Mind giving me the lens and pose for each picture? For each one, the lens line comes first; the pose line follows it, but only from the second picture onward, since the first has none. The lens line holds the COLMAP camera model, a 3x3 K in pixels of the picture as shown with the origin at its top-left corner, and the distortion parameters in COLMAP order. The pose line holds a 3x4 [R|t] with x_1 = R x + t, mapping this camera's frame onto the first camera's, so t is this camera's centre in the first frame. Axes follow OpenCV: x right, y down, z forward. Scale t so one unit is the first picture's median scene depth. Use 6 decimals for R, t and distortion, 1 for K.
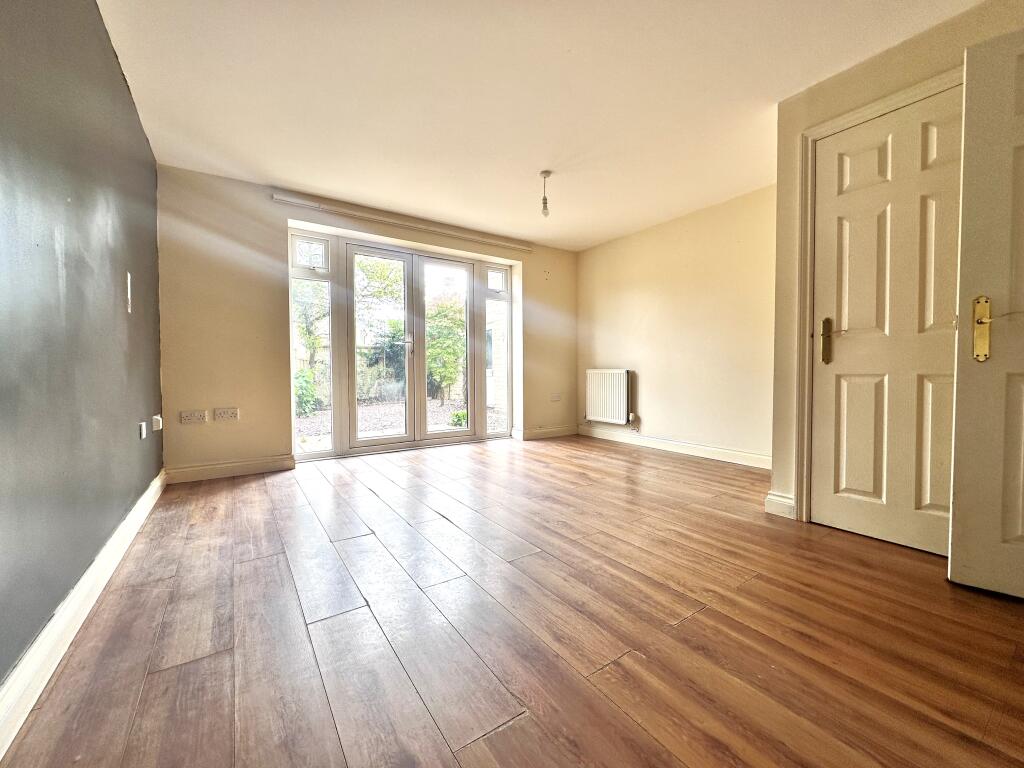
lens RADIAL K [[409.9, 0, 513.4], [0, 409.9, 381.2], [0, 0, 1]] dist [0.000041, -0.000785]
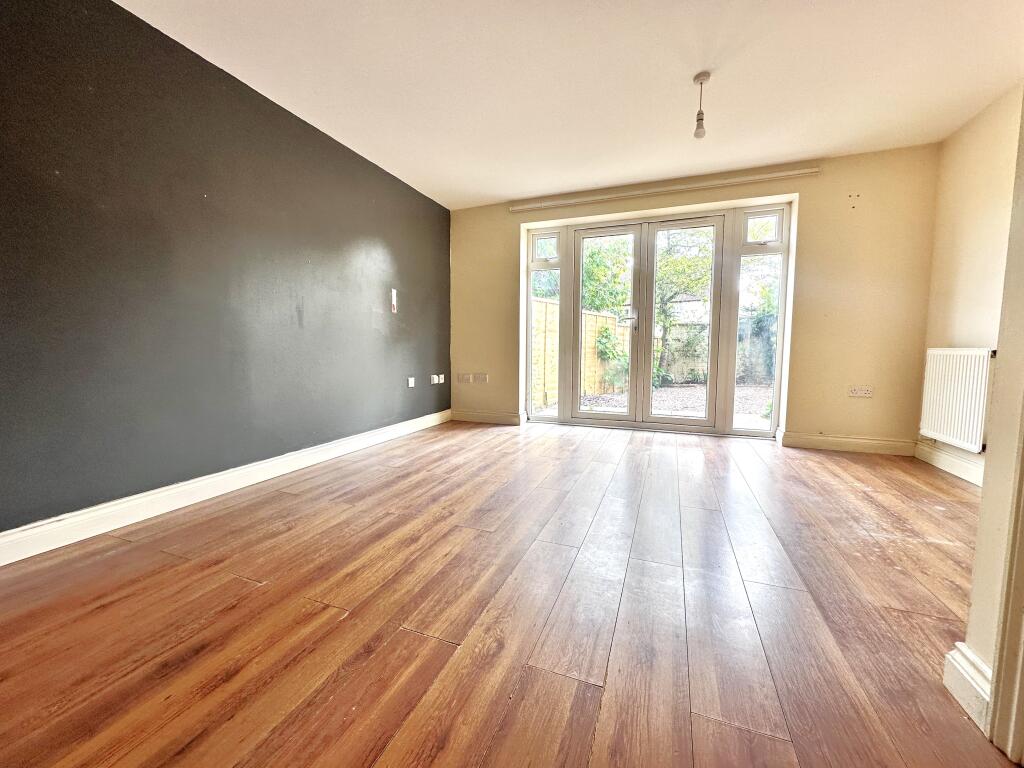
lens RADIAL K [[409.9, 0, 509.3], [0, 409.9, 382.6], [0, 0, 1]] dist [0.000041, -0.000785]
pose [[0.555118, 0.075490, -0.828339, 0.398944], [-0.029122, 0.997026, 0.071347, -0.005729], [0.831262, -0.015483, 0.555665, 0.225804]]
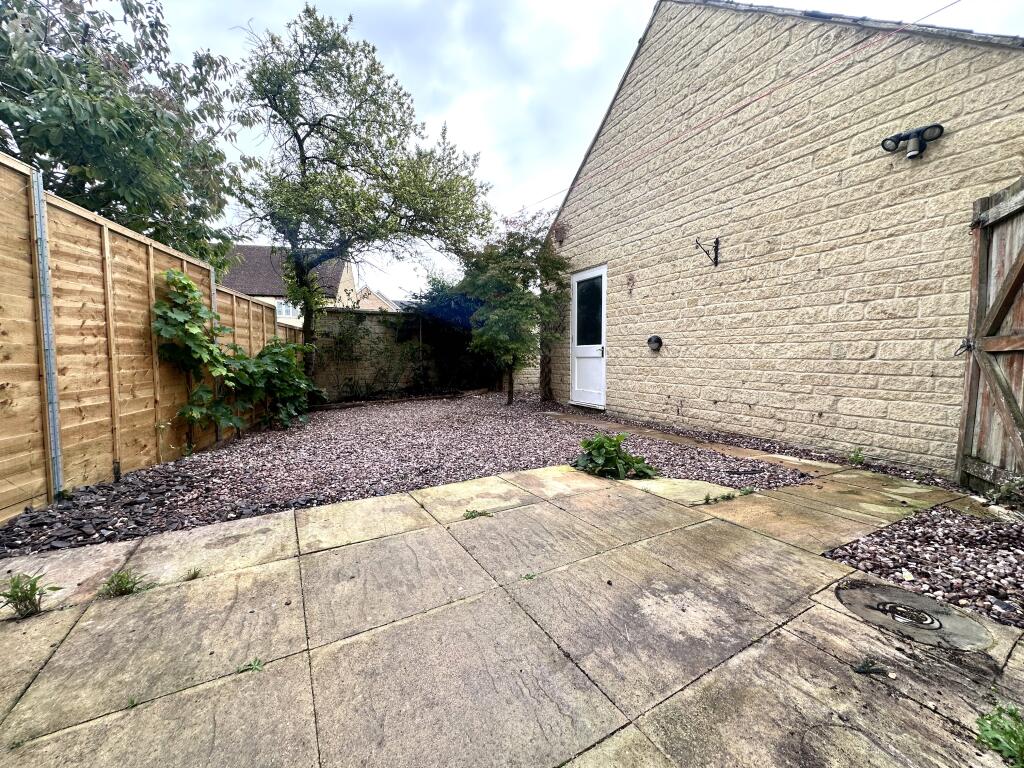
lens RADIAL K [[409.9, 0, 517.2], [0, 409.9, 383.0], [0, 0, 1]] dist [0.000041, -0.000785]
pose [[0.997304, 0.008838, -0.072843, -0.312301], [-0.005853, 0.999138, 0.041093, 0.004530], [0.073143, -0.040556, 0.996496, 0.986301]]
